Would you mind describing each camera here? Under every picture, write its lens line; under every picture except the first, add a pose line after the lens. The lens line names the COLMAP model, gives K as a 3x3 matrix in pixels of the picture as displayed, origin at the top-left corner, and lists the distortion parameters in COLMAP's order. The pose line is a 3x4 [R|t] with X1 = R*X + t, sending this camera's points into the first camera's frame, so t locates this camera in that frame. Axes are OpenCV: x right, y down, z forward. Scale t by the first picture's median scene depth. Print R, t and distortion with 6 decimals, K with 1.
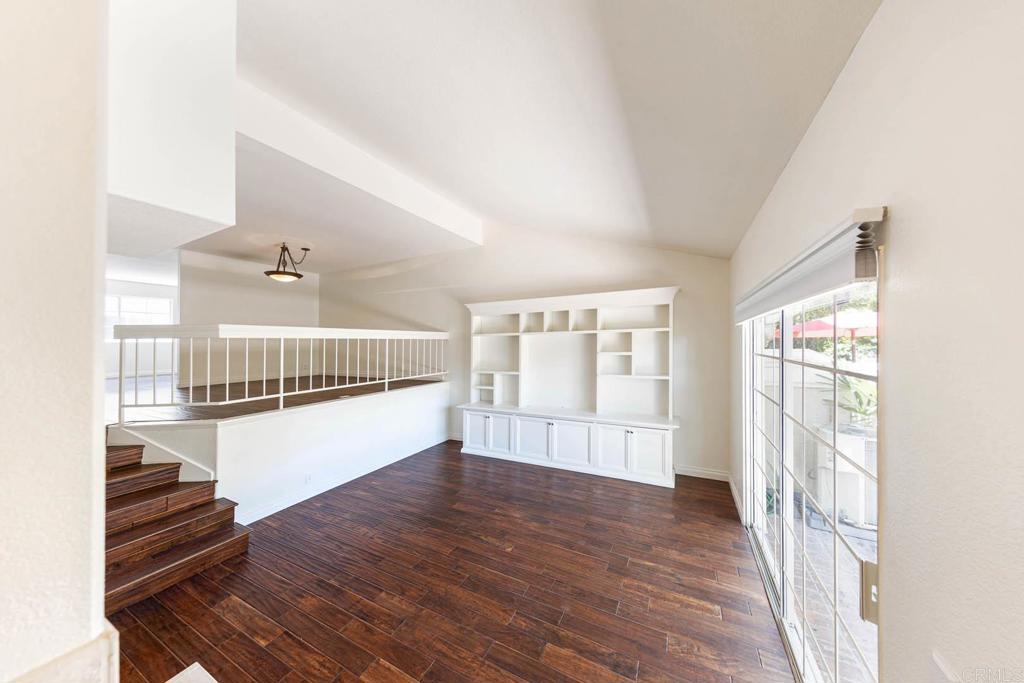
lens RADIAL K [[306.0, 0, 518.0], [0, 306.0, 357.6], [0, 0, 1]] dist [0.000361, 0.000002]
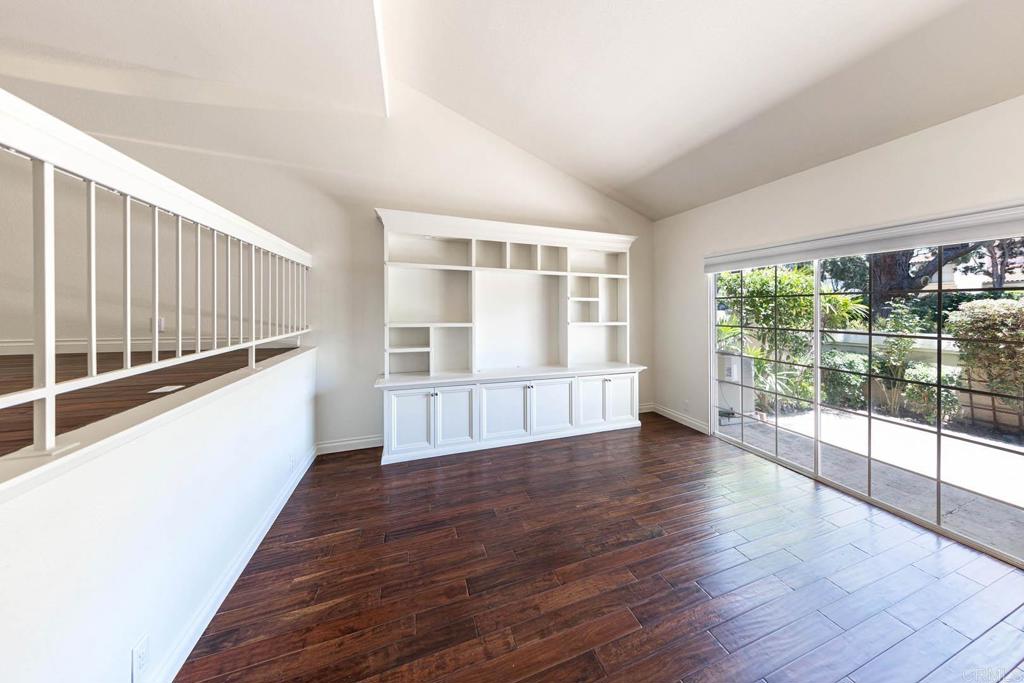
lens RADIAL K [[346.0, 0, 552.1], [0, 346.0, 332.2], [0, 0, 1]] dist [0.000541, 0.000035]
pose [[0.670732, -0.032903, 0.740970, -0.503357], [0.015396, 0.999418, 0.030443, 0.051943], [-0.741540, -0.009012, 0.670848, 0.370644]]
